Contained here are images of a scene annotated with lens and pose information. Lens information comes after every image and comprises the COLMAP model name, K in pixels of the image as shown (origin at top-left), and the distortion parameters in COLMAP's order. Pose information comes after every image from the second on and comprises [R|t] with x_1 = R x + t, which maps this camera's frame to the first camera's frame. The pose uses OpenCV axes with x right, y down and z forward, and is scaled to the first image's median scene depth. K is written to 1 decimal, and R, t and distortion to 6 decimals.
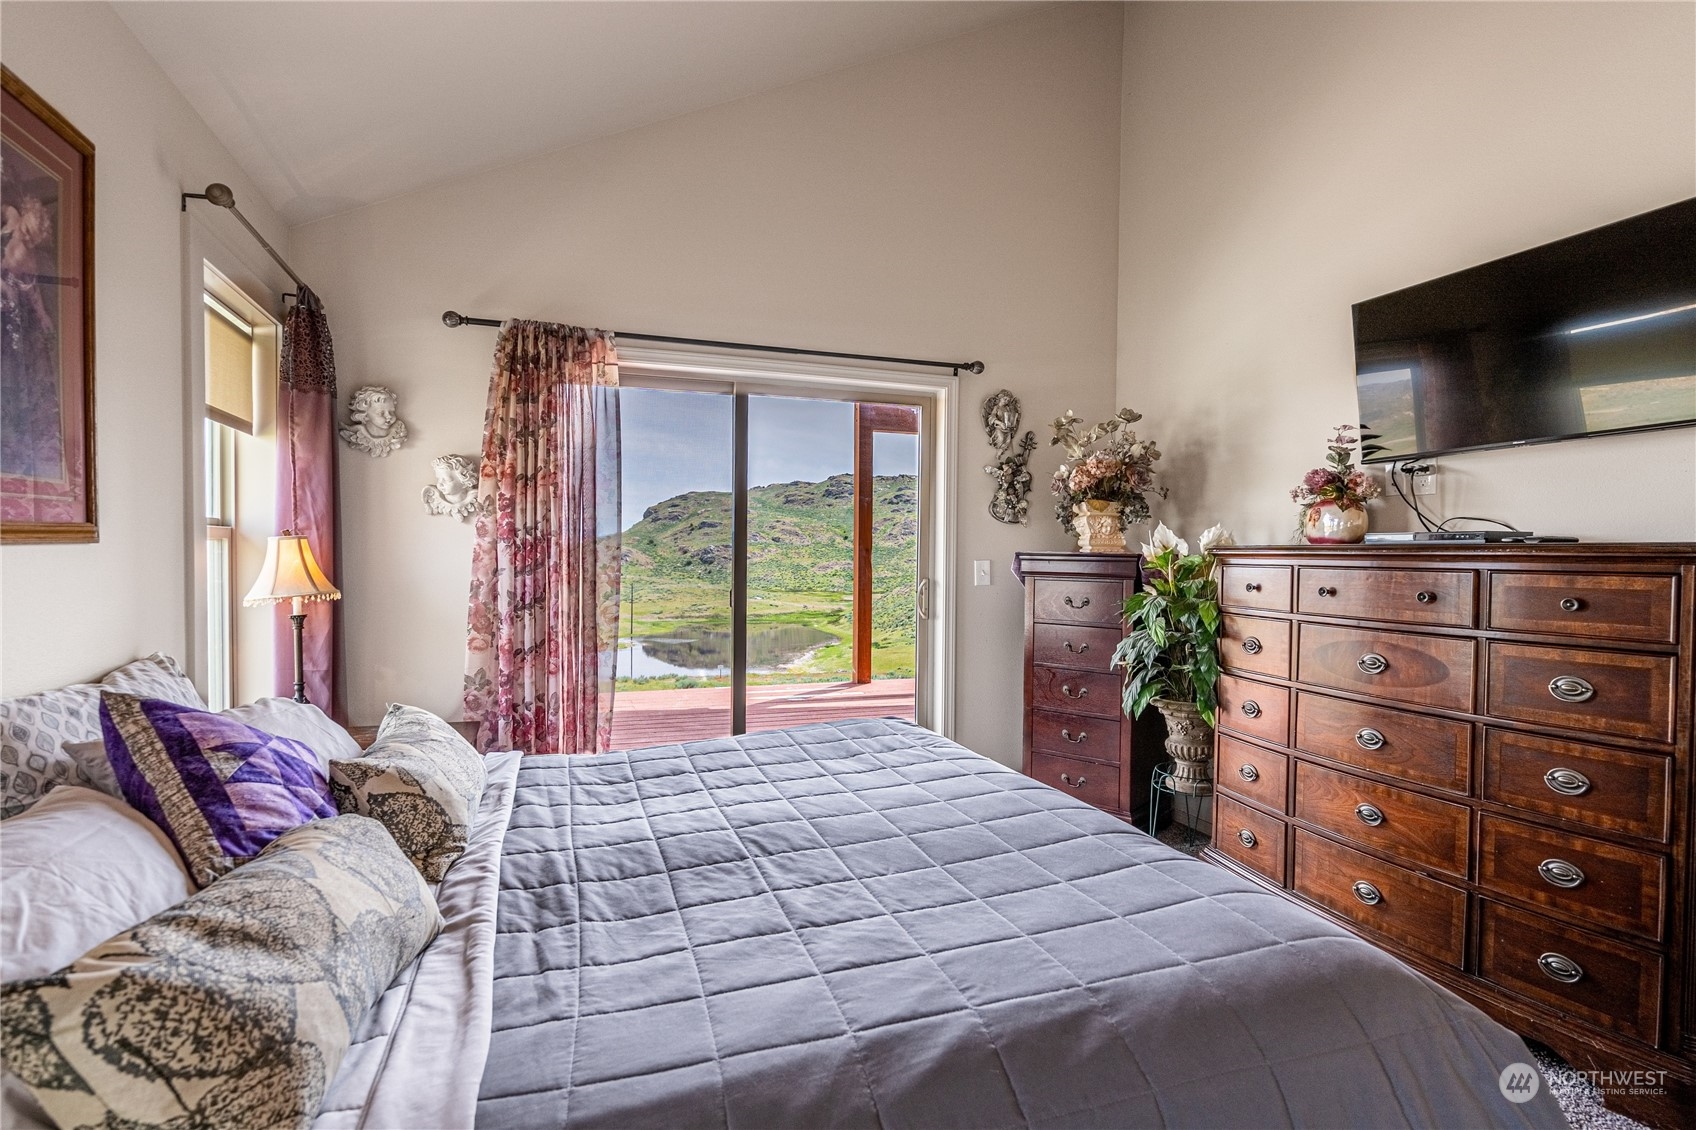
lens RADIAL K [[837.3, 0, 848.0], [0, 837.3, 565.0], [0, 0, 1]] dist [-0.003215, 0.001277]
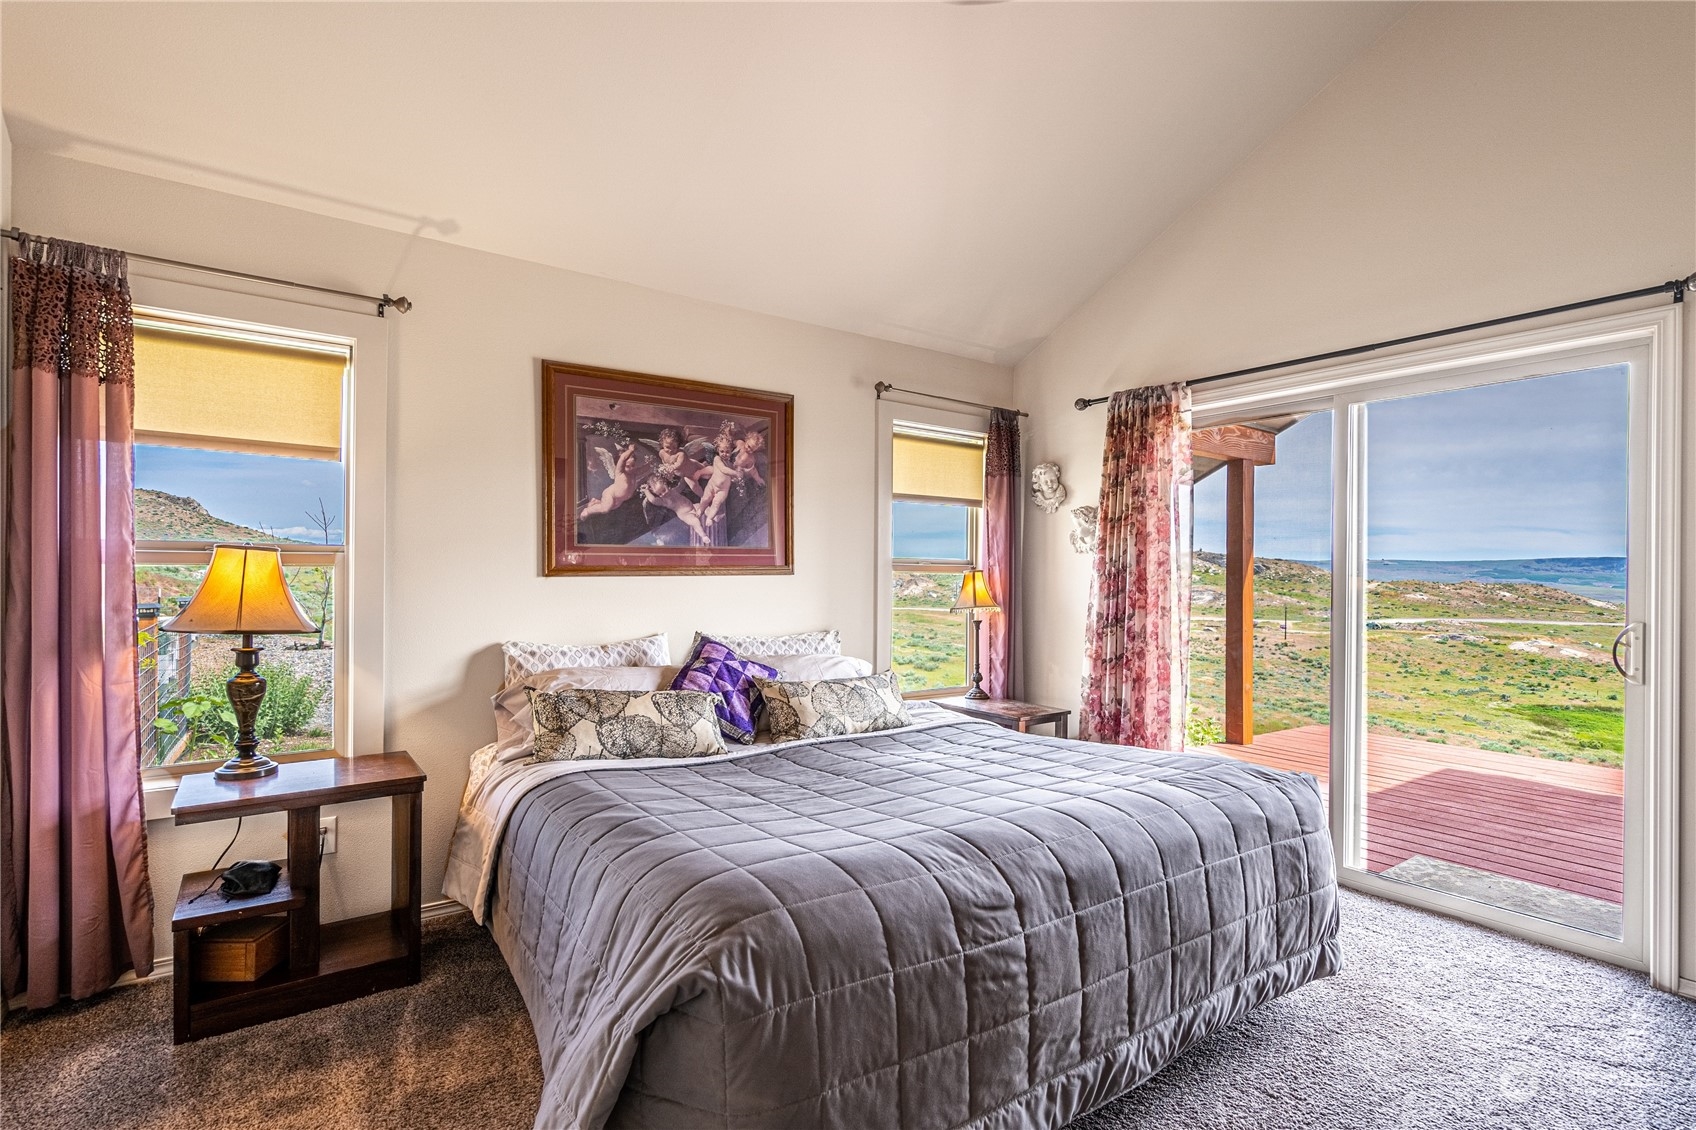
lens RADIAL K [[837.3, 0, 848.0], [0, 837.3, 565.0], [0, 0, 1]] dist [-0.003215, 0.001277]
pose [[0.282388, -0.019819, -0.959095, 0.680991], [-0.020602, 0.999431, -0.026718, 0.002084], [0.959079, 0.027304, 0.281819, 0.282783]]
